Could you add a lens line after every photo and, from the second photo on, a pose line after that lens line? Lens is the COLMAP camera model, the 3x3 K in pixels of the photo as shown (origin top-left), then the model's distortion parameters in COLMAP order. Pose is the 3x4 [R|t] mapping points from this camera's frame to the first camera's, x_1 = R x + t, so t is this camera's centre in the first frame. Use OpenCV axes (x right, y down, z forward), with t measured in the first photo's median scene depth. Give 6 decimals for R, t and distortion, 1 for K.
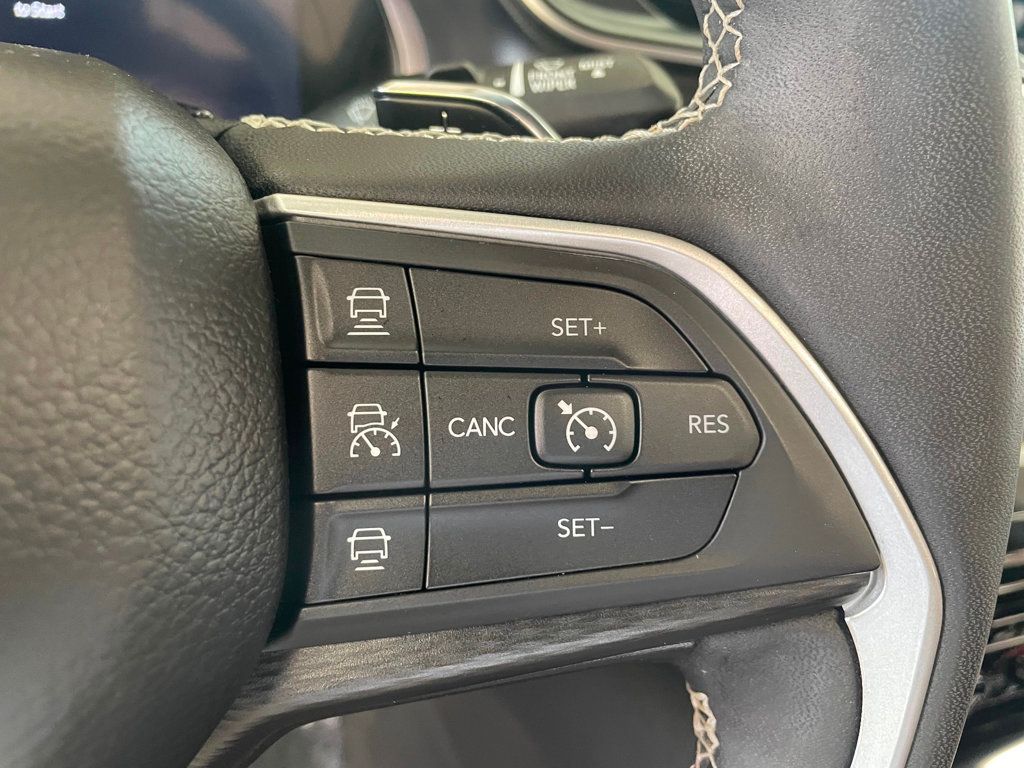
lens RADIAL K [[775.0, 0, 512.0], [0, 775.0, 384.0], [0, 0, 1]] dist [0.036552, 0.001048]
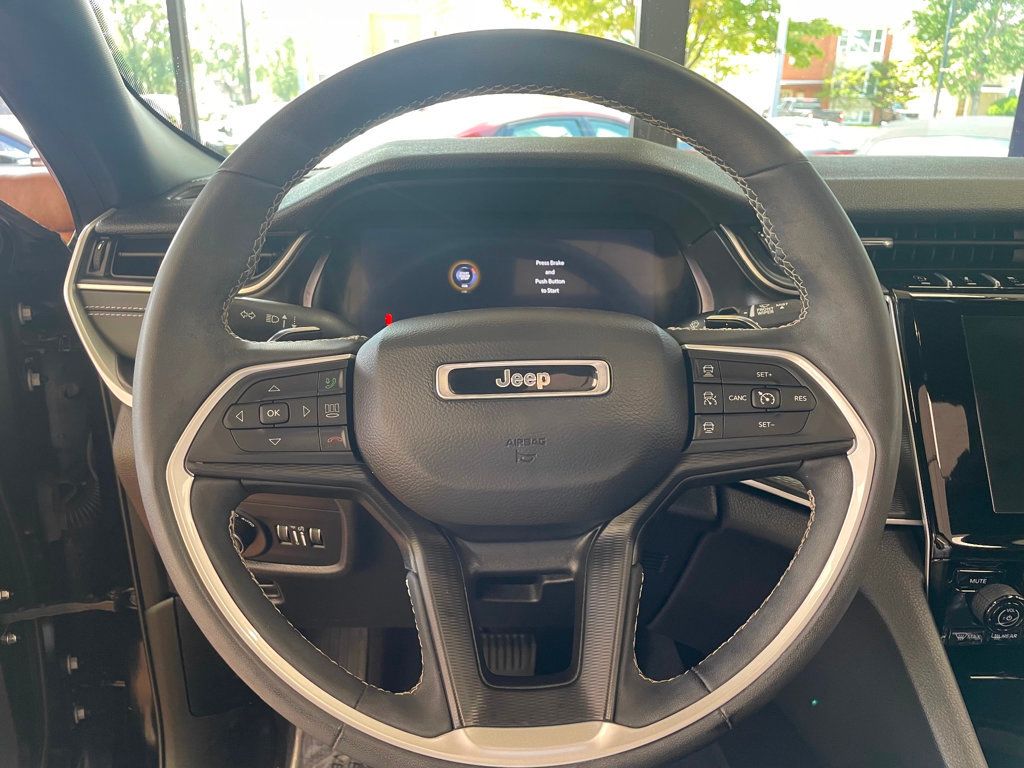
lens RADIAL K [[775.0, 0, 512.0], [0, 775.0, 384.0], [0, 0, 1]] dist [0.036552, 0.001048]
pose [[0.943822, -0.019409, -0.329884, 0.169817], [-0.066116, 0.966998, -0.246057, 0.962126], [0.323773, 0.254045, 0.911390, -2.786521]]
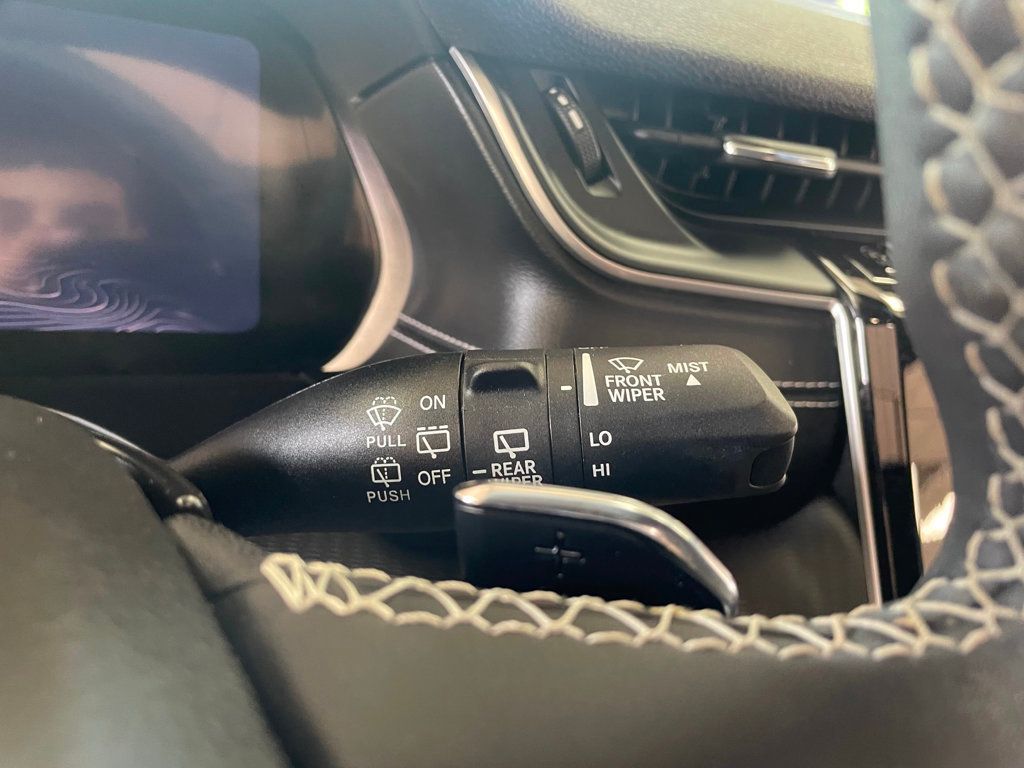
lens RADIAL K [[775.0, 0, 512.0], [0, 775.0, 384.0], [0, 0, 1]] dist [0.036552, 0.001048]
pose [[0.992672, 0.021632, 0.118885, -0.249970], [-0.010344, 0.995447, -0.094758, -0.483823], [-0.120393, 0.092834, 0.988376, 0.370628]]
